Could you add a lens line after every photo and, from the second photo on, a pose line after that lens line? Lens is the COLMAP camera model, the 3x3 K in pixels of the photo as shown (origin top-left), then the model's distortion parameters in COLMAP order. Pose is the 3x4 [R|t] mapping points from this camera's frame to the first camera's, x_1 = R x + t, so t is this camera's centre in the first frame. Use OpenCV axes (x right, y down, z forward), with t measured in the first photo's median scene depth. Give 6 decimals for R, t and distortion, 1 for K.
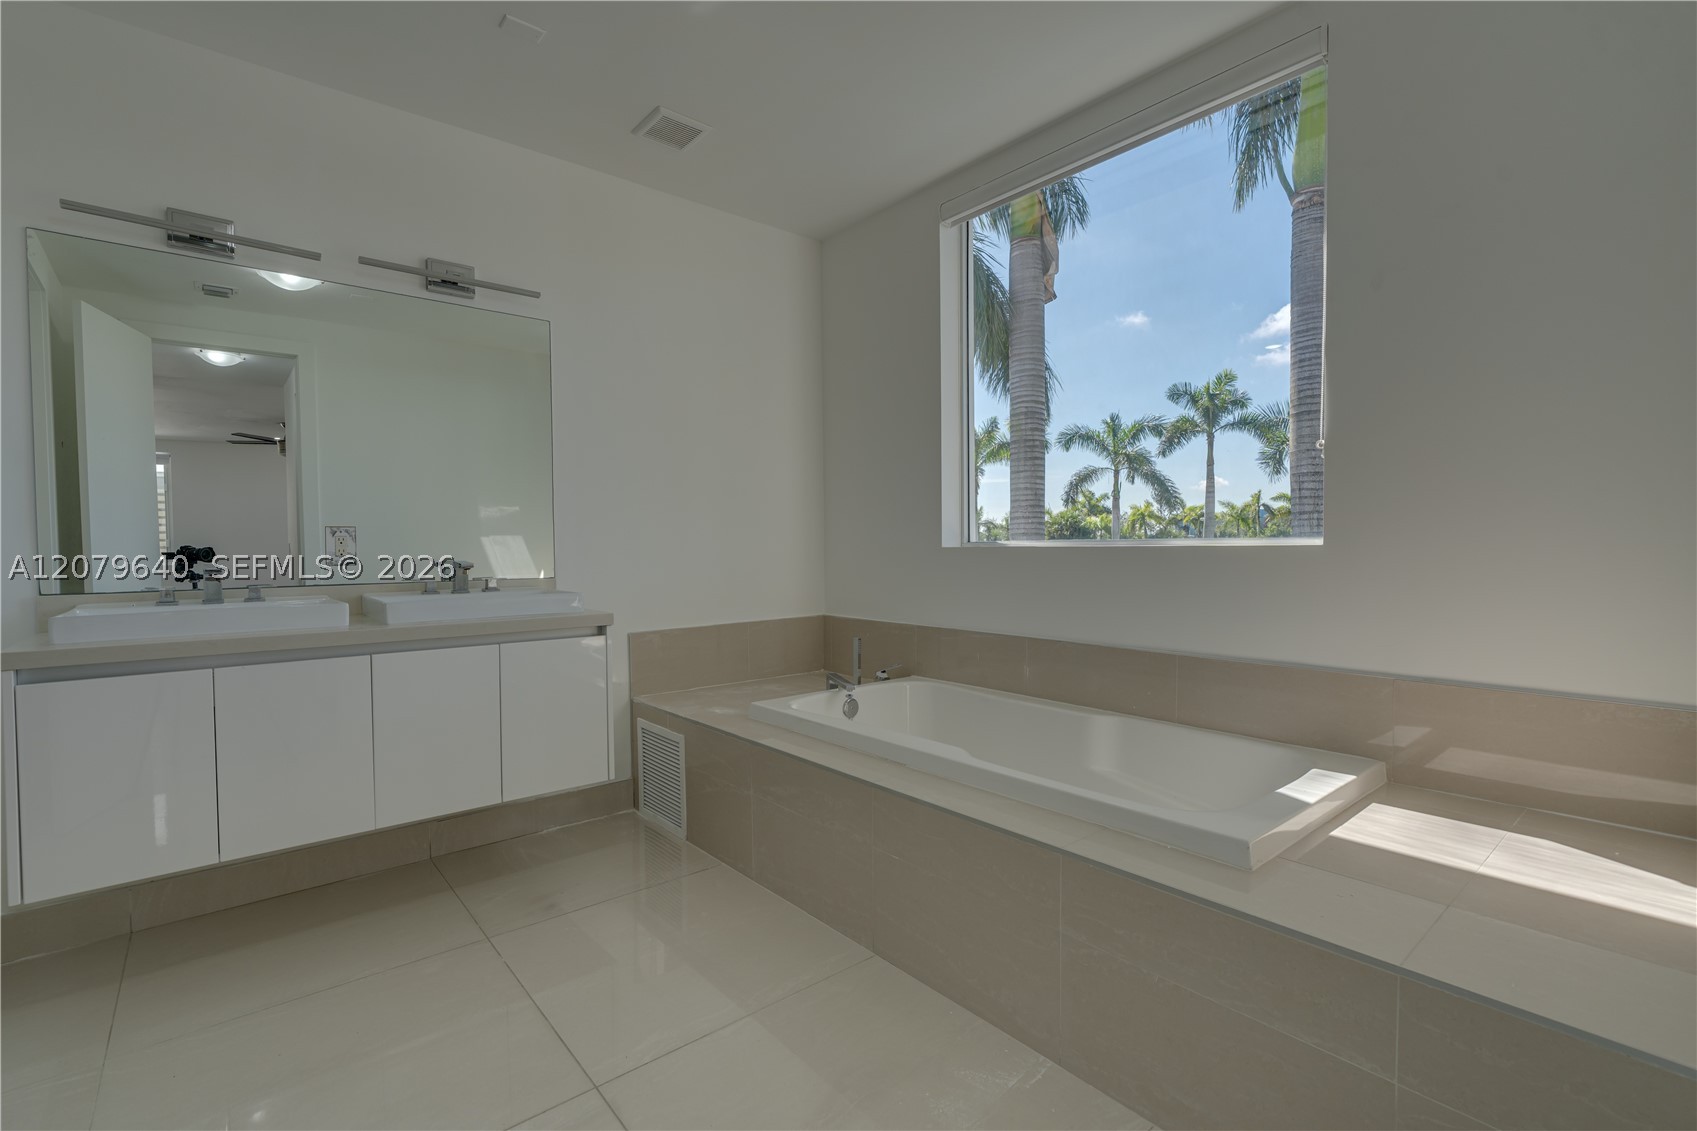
lens RADIAL K [[758.1, 0, 848.5], [0, 758.1, 565.5], [0, 0, 1]] dist [-0.013739, 0.000033]
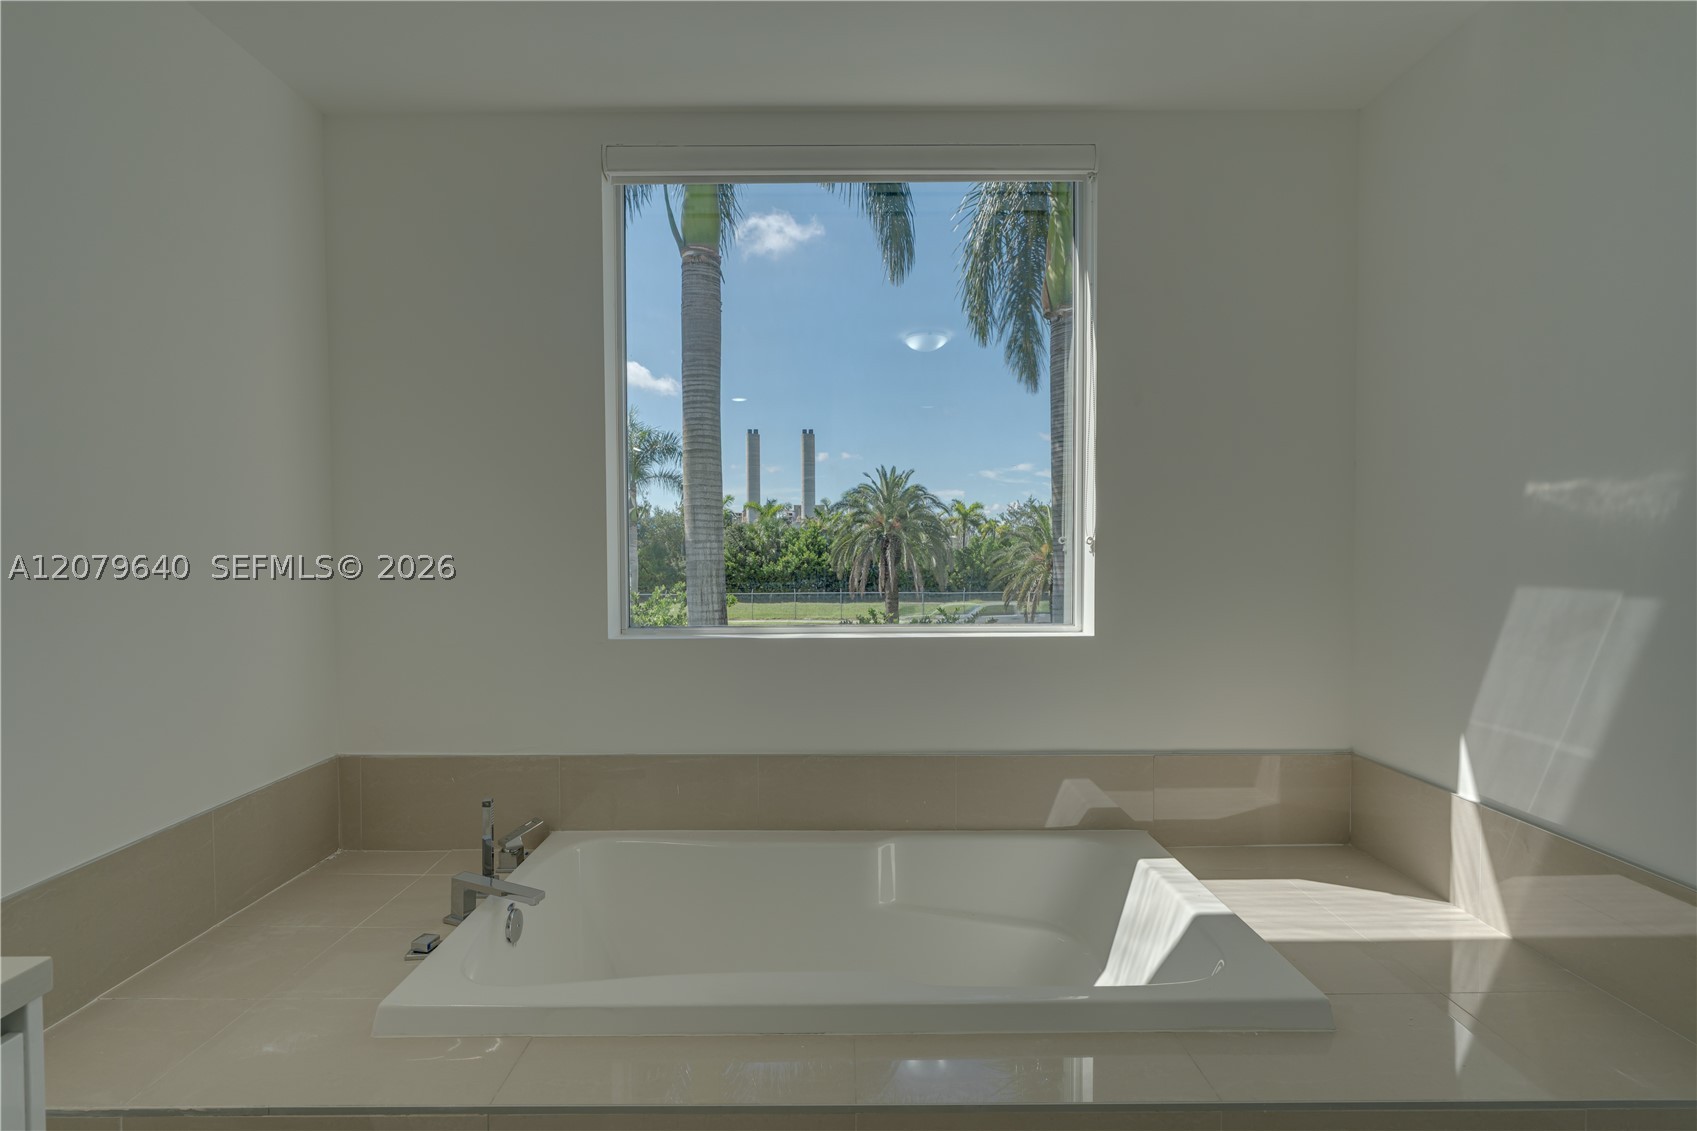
lens RADIAL K [[758.1, 0, 848.5], [0, 758.1, 565.5], [0, 0, 1]] dist [-0.013739, 0.000033]
pose [[0.644855, -0.012763, 0.764198, -0.097562], [0.017307, 0.999848, 0.002094, -0.034579], [-0.764109, 0.011875, 0.644978, 0.126514]]
